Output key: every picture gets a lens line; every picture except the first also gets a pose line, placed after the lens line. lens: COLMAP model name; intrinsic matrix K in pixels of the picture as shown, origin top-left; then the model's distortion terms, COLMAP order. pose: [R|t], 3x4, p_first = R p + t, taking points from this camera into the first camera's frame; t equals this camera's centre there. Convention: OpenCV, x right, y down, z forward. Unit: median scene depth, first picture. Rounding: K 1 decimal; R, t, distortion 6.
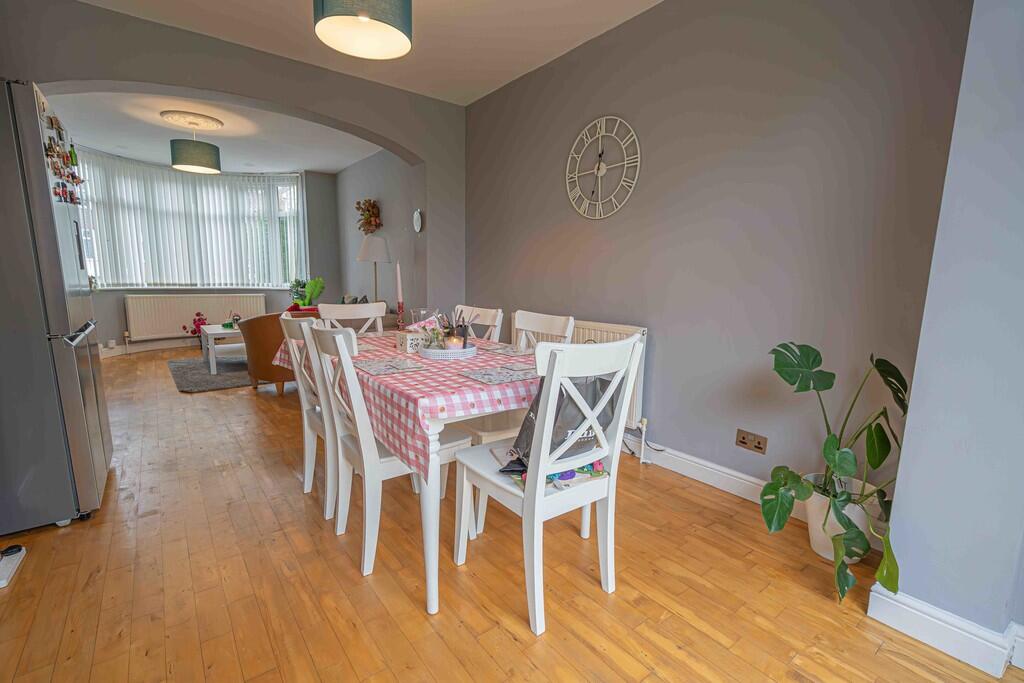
lens RADIAL K [[462.0, 0, 509.3], [0, 462.0, 344.6], [0, 0, 1]] dist [0.000371, 0.000094]
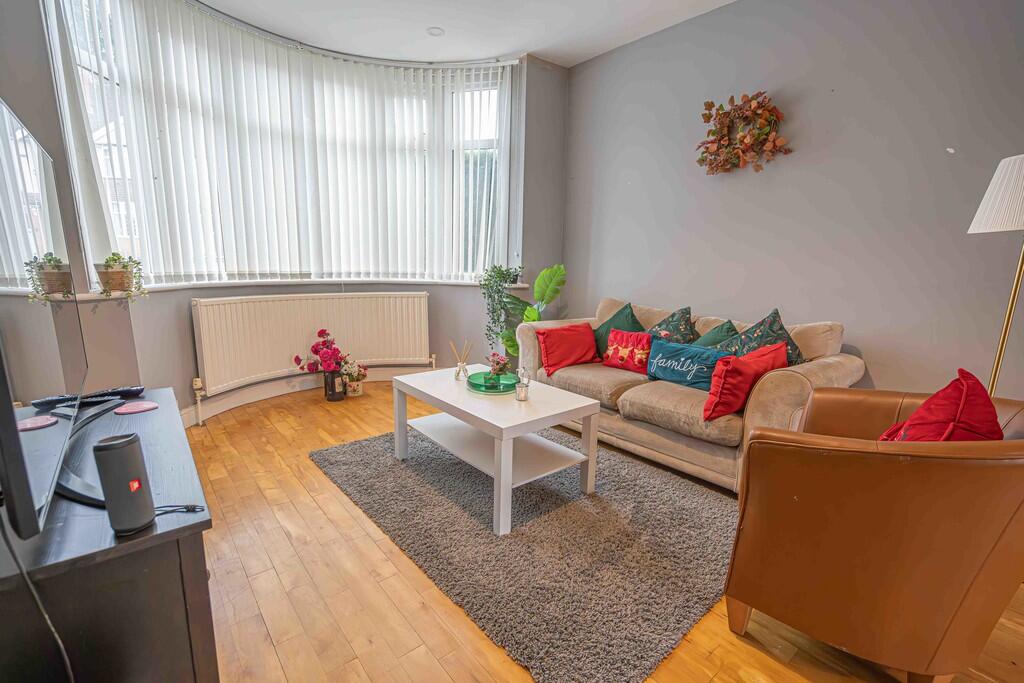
lens RADIAL K [[462.0, 0, 512.2], [0, 462.0, 348.5], [0, 0, 1]] dist [0.000371, 0.000094]
pose [[0.998458, -0.003118, 0.055420, -0.488582], [0.000377, 0.998779, 0.049402, -0.073948], [-0.055506, -0.049305, 0.997240, 0.470874]]
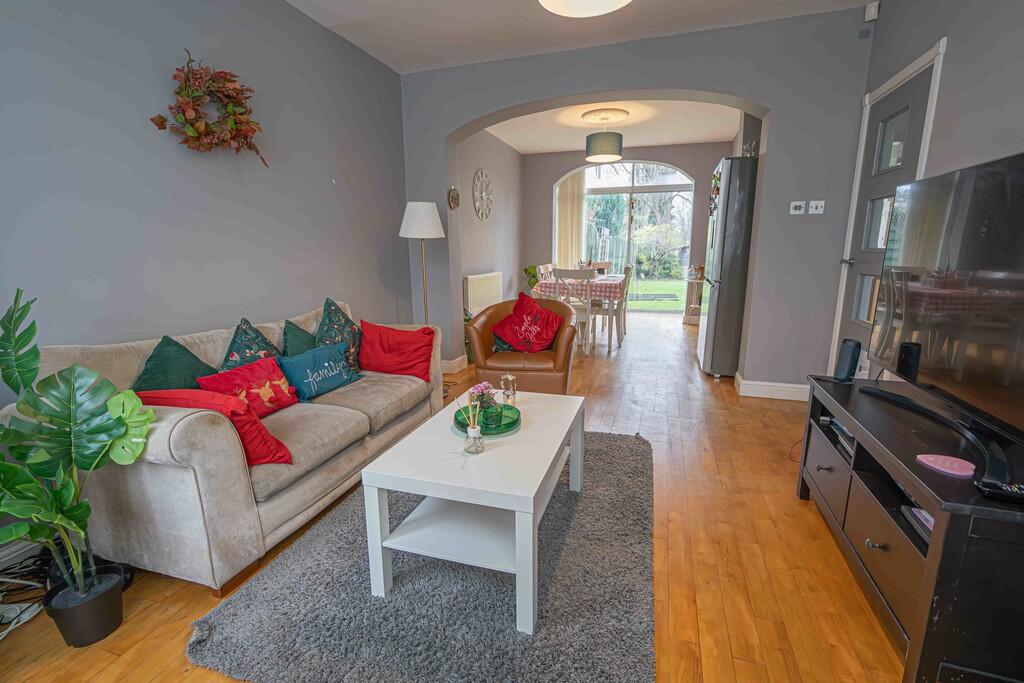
lens RADIAL K [[462.0, 0, 513.1], [0, 462.0, 343.1], [0, 0, 1]] dist [0.000371, 0.000094]
pose [[-0.575881, -0.182108, 0.796993, -0.695637], [0.114261, 0.947378, 0.299031, -0.153500], [-0.809510, 0.263271, -0.524769, 0.909987]]
